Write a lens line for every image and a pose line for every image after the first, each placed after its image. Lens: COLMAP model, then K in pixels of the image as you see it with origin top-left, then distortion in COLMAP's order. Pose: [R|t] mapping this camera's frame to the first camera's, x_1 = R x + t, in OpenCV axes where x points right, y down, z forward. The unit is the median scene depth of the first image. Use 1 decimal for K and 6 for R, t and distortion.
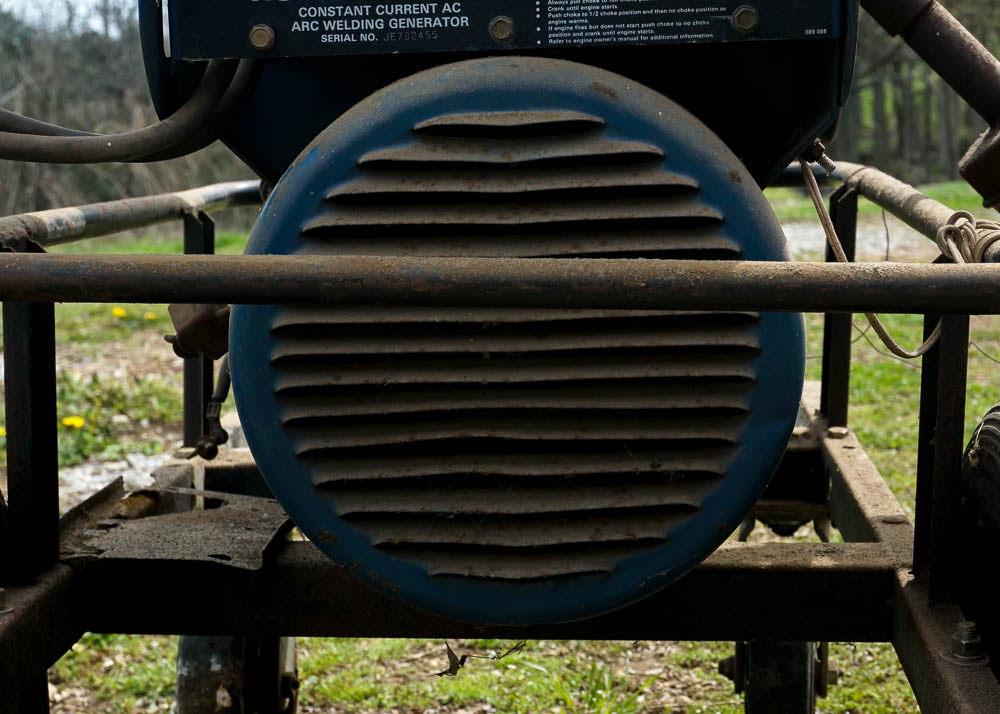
lens RADIAL K [[1932.8, 0, 481.2], [0, 1932.8, 357.2], [0, 0, 1]] dist [0.010697, 0.067863]
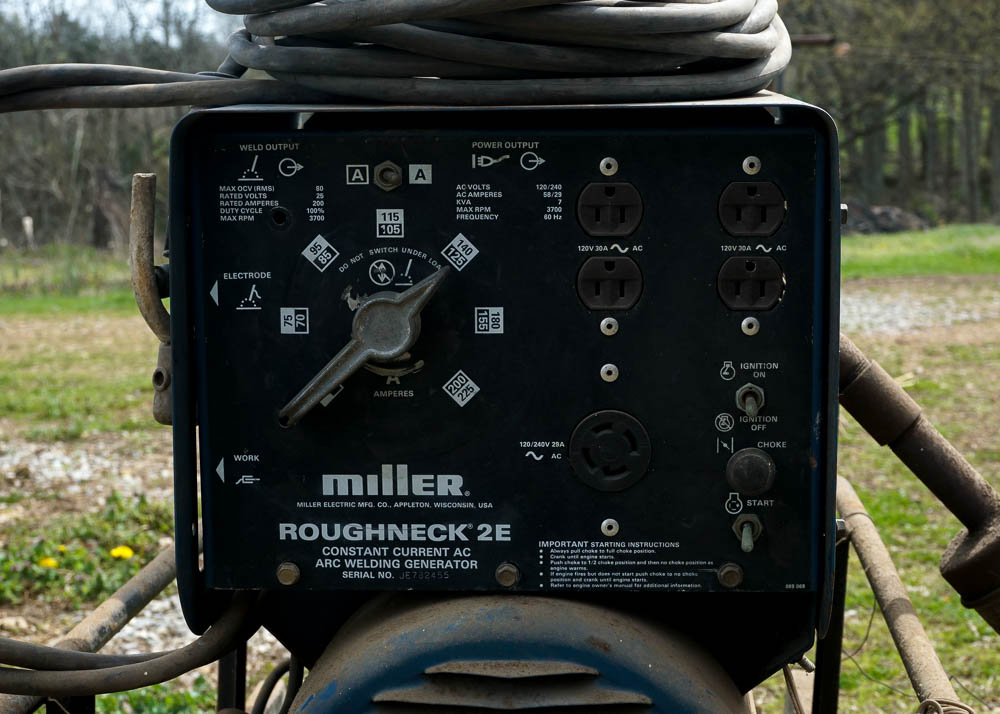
lens RADIAL K [[1849.6, 0, 500.0], [0, 1849.6, 357.0], [0, 0, 1]] dist [0.017487, -0.084246]
pose [[0.999642, 0.025118, -0.009230, 0.012903], [-0.025140, 0.999681, -0.002242, -0.288947], [0.009171, 0.002474, 0.999955, -0.044678]]
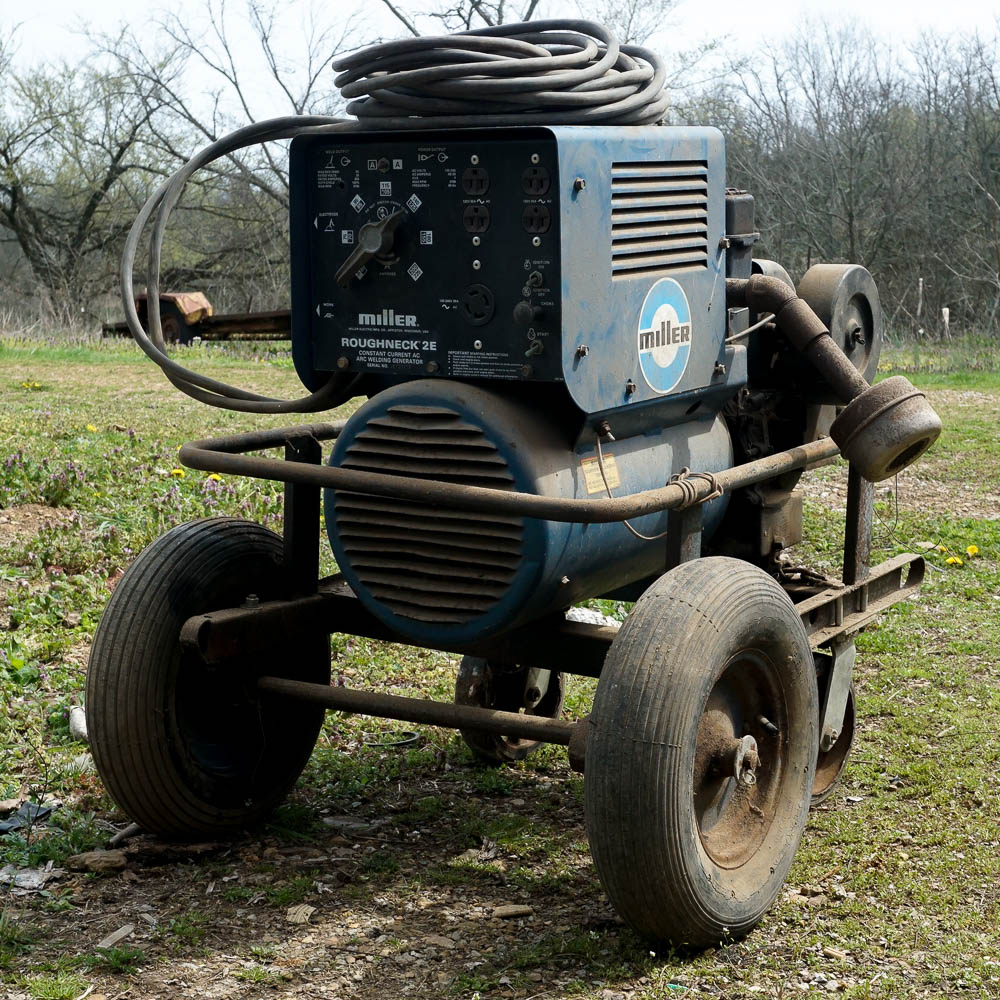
lens RADIAL K [[2043.3, 0, 500.0], [0, 2043.3, 500.0], [0, 0, 1]] dist [-0.075569, 0.014439]
pose [[0.866538, 0.101263, -0.488732, 1.204304], [-0.089627, 0.994856, 0.047218, -0.135716], [0.490999, 0.002887, 0.871156, -0.952887]]
